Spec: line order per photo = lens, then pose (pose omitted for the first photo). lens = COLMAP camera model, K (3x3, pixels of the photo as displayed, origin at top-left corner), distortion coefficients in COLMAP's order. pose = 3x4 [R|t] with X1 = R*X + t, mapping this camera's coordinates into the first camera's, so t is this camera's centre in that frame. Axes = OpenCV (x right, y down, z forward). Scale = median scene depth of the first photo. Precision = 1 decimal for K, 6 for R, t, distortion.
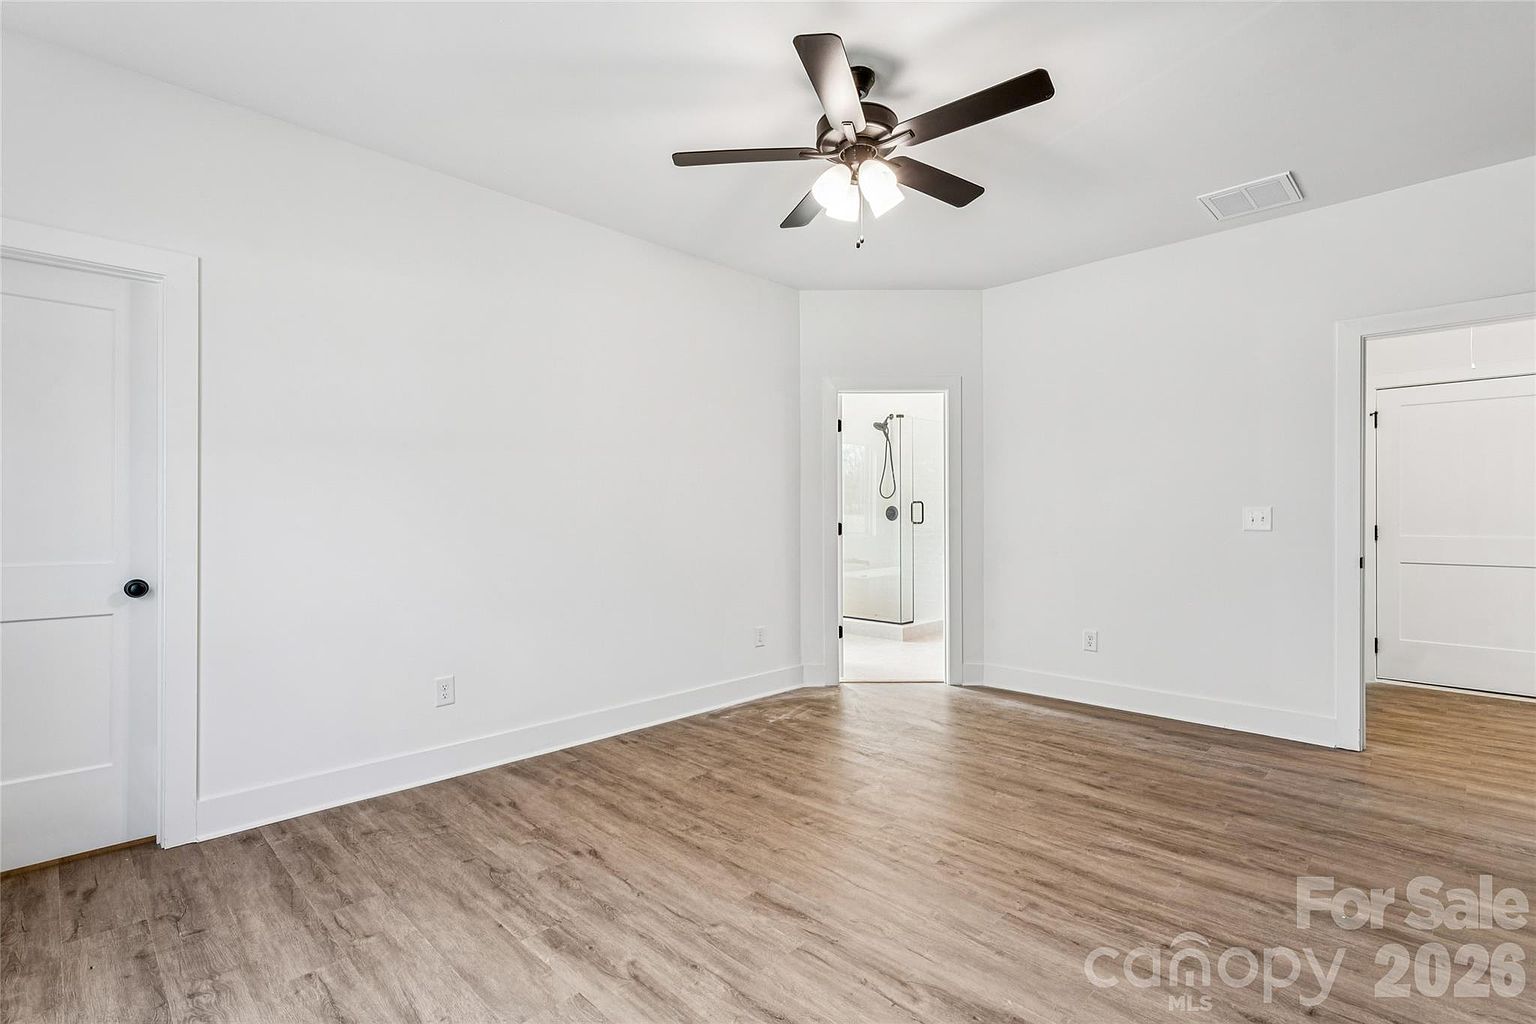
lens RADIAL K [[724.8, 0, 768.9], [0, 724.8, 512.5], [0, 0, 1]] dist [-0.000560, -0.000082]
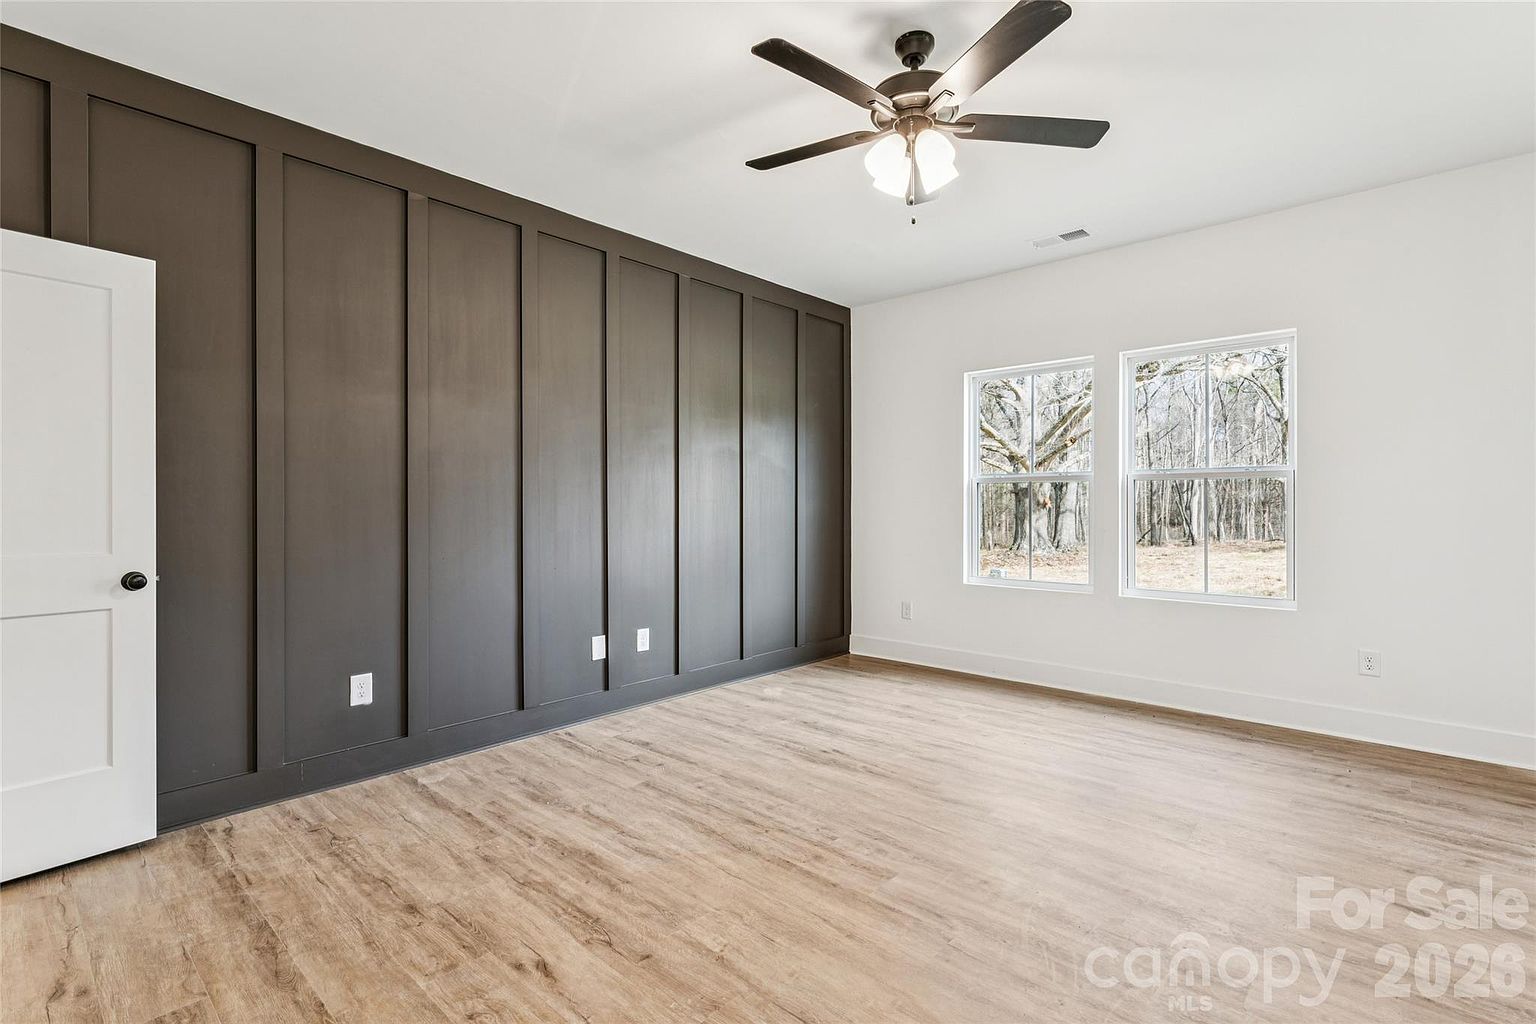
lens RADIAL K [[724.8, 0, 766.9], [0, 724.8, 508.8], [0, 0, 1]] dist [-0.000560, -0.000082]
pose [[-0.999312, 0.006440, -0.036520, 0.357002], [0.006365, 0.999977, 0.002176, 0.005182], [0.036533, 0.001943, -0.999331, 1.974399]]
